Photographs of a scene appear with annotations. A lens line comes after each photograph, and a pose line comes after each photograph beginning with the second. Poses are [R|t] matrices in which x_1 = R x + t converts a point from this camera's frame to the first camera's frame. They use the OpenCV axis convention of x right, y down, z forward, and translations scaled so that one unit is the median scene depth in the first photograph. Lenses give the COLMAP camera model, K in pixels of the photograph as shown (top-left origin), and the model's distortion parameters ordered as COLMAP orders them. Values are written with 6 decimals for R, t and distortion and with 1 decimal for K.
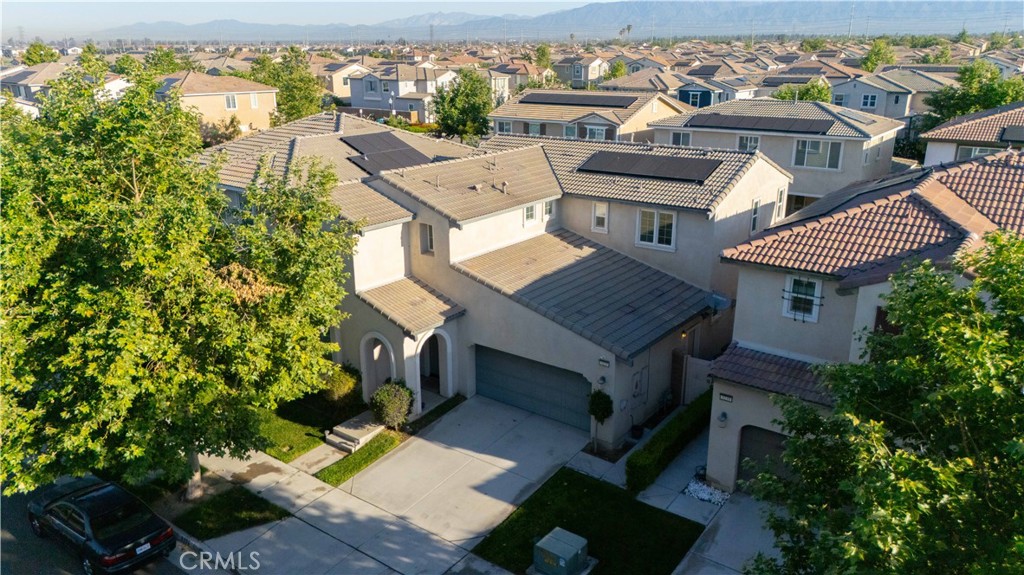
lens RADIAL K [[749.4, 0, 512.0], [0, 749.4, 287.5], [0, 0, 1]] dist [0.083740, -0.082157]
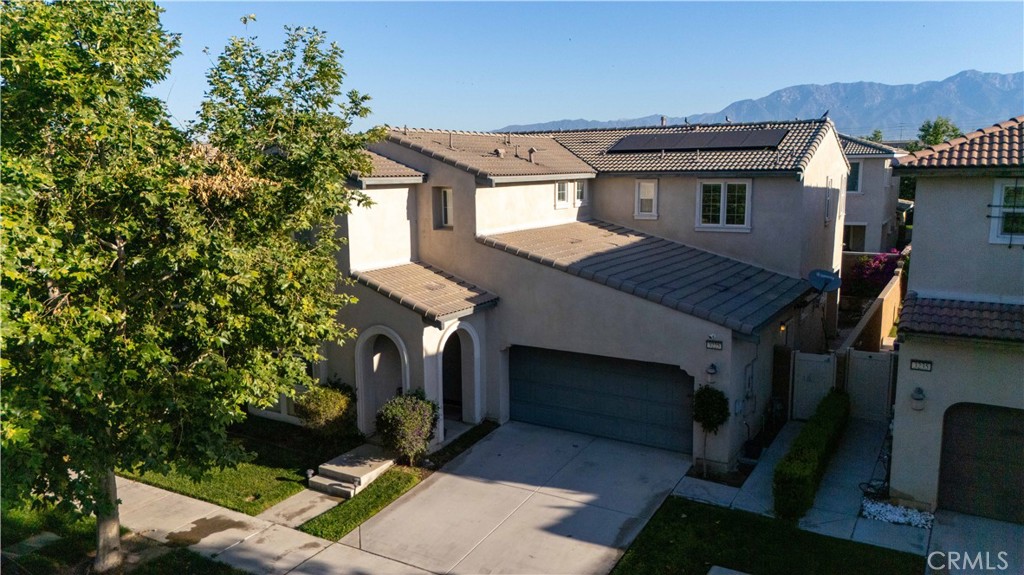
lens RADIAL K [[761.5, 0, 512.0], [0, 761.5, 287.5], [0, 0, 1]] dist [0.040438, 0.001325]
pose [[0.994672, -0.022007, 0.100709, -0.130041], [0.037084, 0.987932, -0.150385, 0.138622], [-0.096184, 0.153319, 0.983485, 0.275398]]
